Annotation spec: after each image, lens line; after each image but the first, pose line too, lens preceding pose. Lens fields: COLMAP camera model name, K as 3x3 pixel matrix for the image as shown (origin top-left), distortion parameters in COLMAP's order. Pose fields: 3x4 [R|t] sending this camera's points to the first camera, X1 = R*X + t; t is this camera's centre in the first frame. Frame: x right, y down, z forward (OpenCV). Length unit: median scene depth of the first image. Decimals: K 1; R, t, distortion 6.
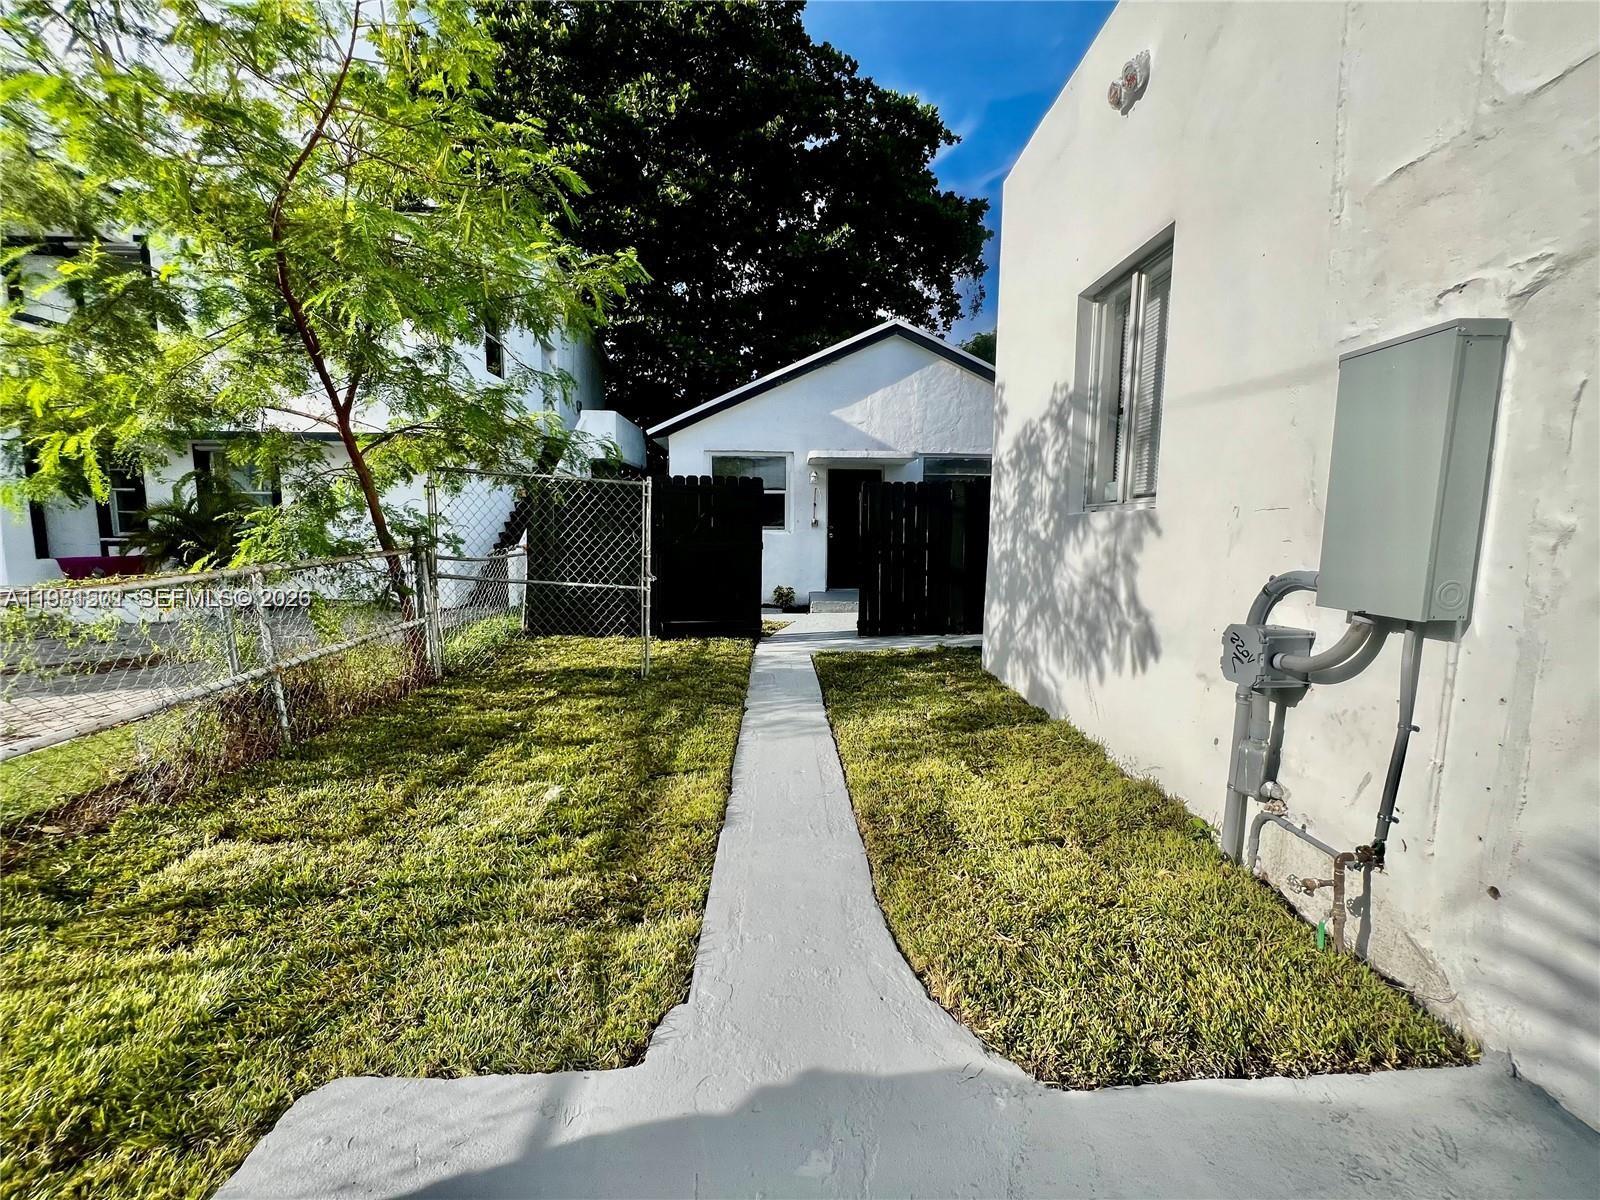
lens RADIAL K [[641.5, 0, 801.6], [0, 641.5, 603.1], [0, 0, 1]] dist [-0.000390, -0.000102]
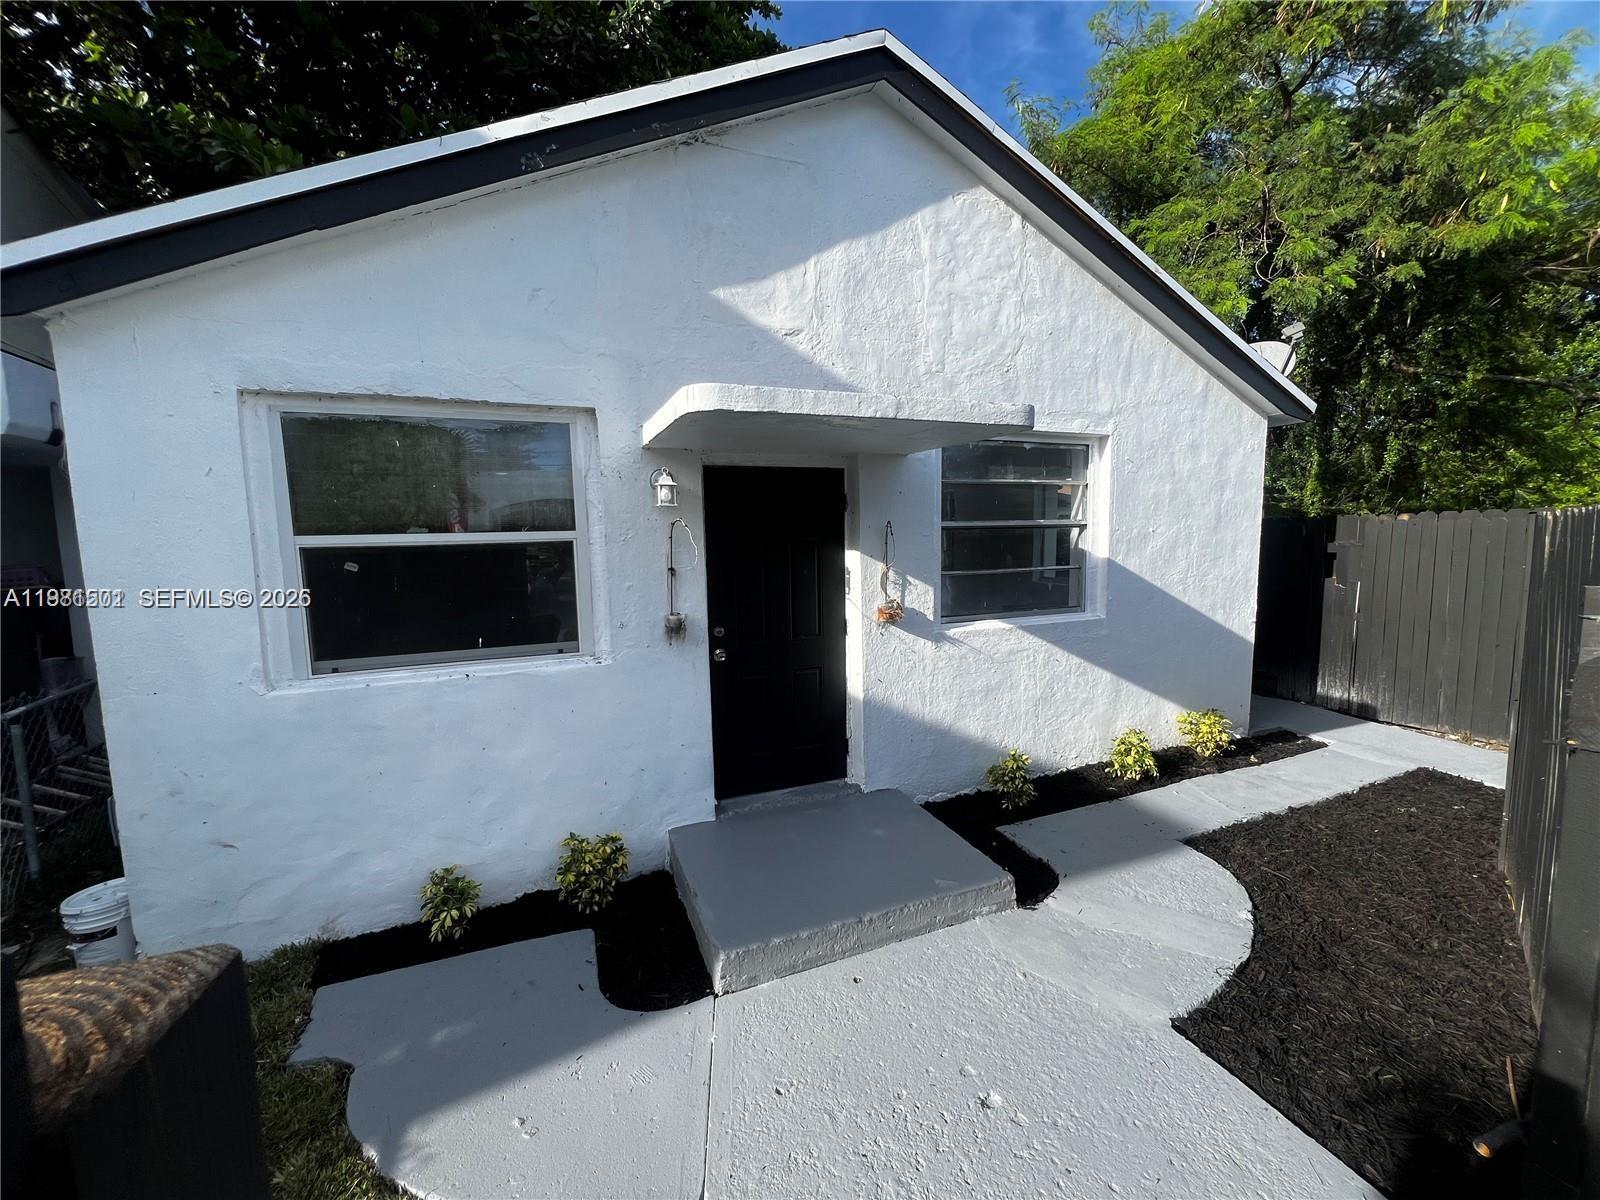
lens RADIAL K [[641.5, 0, 795.9], [0, 641.5, 602.2], [0, 0, 1]] dist [-0.000390, -0.000102]
pose [[0.941276, -0.063058, 0.331697, -0.094841], [0.069379, 0.997564, -0.007237, -0.412907], [-0.330432, 0.029825, 0.943358, 2.099754]]
